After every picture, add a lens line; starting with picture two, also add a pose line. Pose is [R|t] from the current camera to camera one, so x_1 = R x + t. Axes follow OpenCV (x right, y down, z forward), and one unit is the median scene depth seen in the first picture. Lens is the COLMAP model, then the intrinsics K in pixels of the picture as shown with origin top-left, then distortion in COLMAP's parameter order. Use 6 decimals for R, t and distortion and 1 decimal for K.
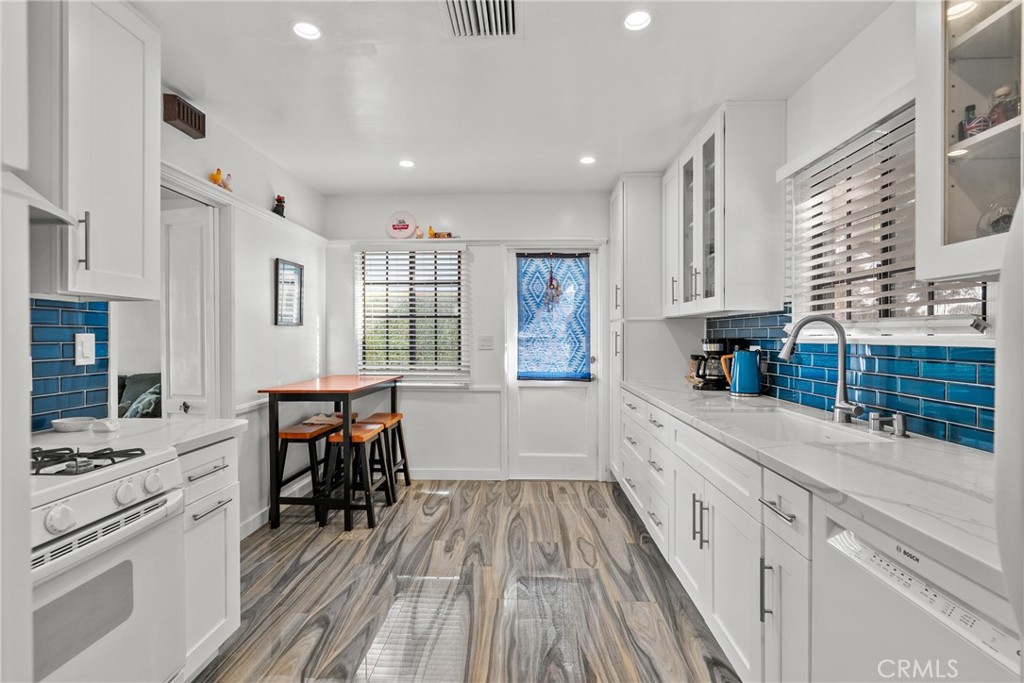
lens RADIAL K [[468.8, 0, 509.1], [0, 468.8, 336.3], [0, 0, 1]] dist [-0.001446, 0.000500]
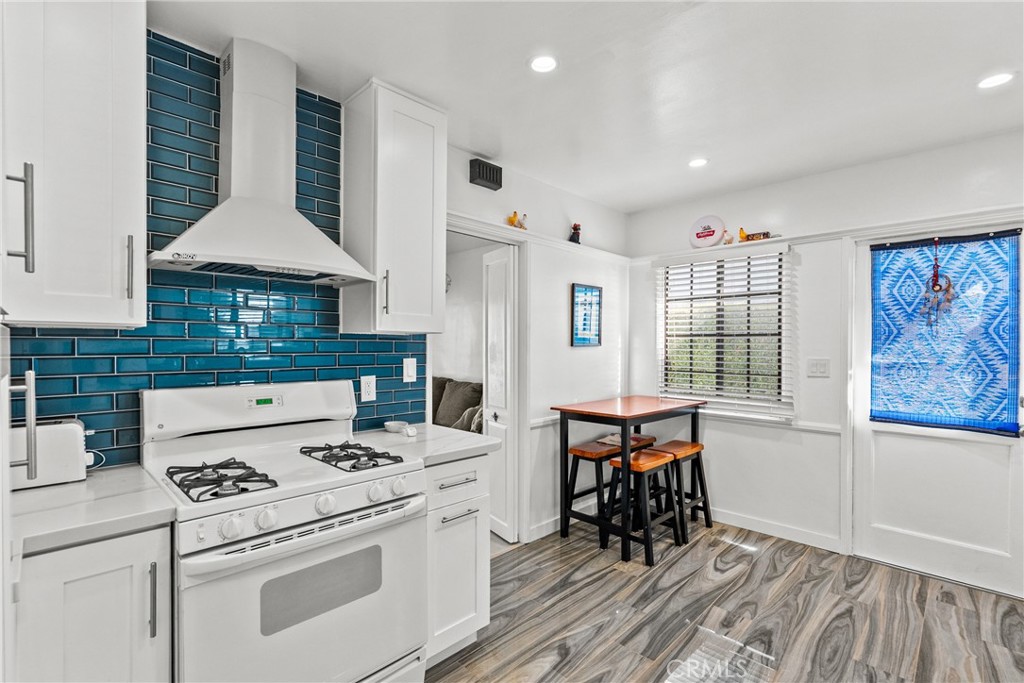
lens RADIAL K [[468.2, 0, 509.4], [0, 468.2, 349.9], [0, 0, 1]] dist [0.000849, 0.001116]
pose [[0.739837, 0.010092, -0.672710, 0.113980], [-0.005758, 0.999946, 0.008669, -0.024599], [0.672761, -0.002540, 0.739855, 0.115592]]
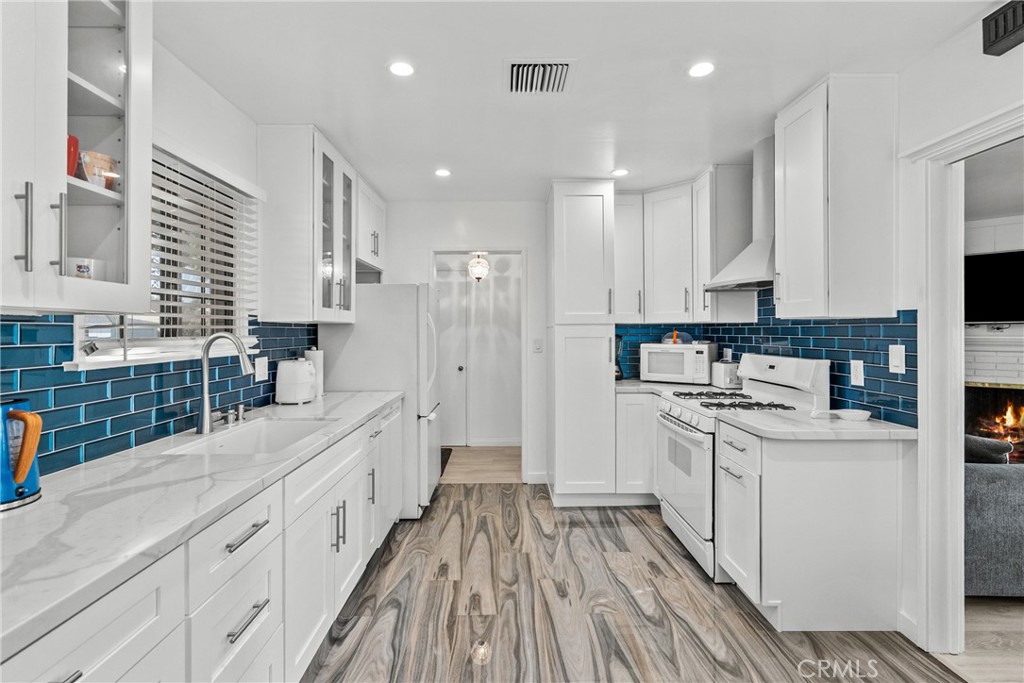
lens RADIAL K [[468.8, 0, 509.1], [0, 468.8, 336.3], [0, 0, 1]] dist [-0.001446, 0.000500]
pose [[-0.998732, 0.004828, -0.050111, 0.042169], [0.004214, 0.999915, 0.012349, -0.025179], [0.050166, 0.012122, -0.998667, 1.168484]]
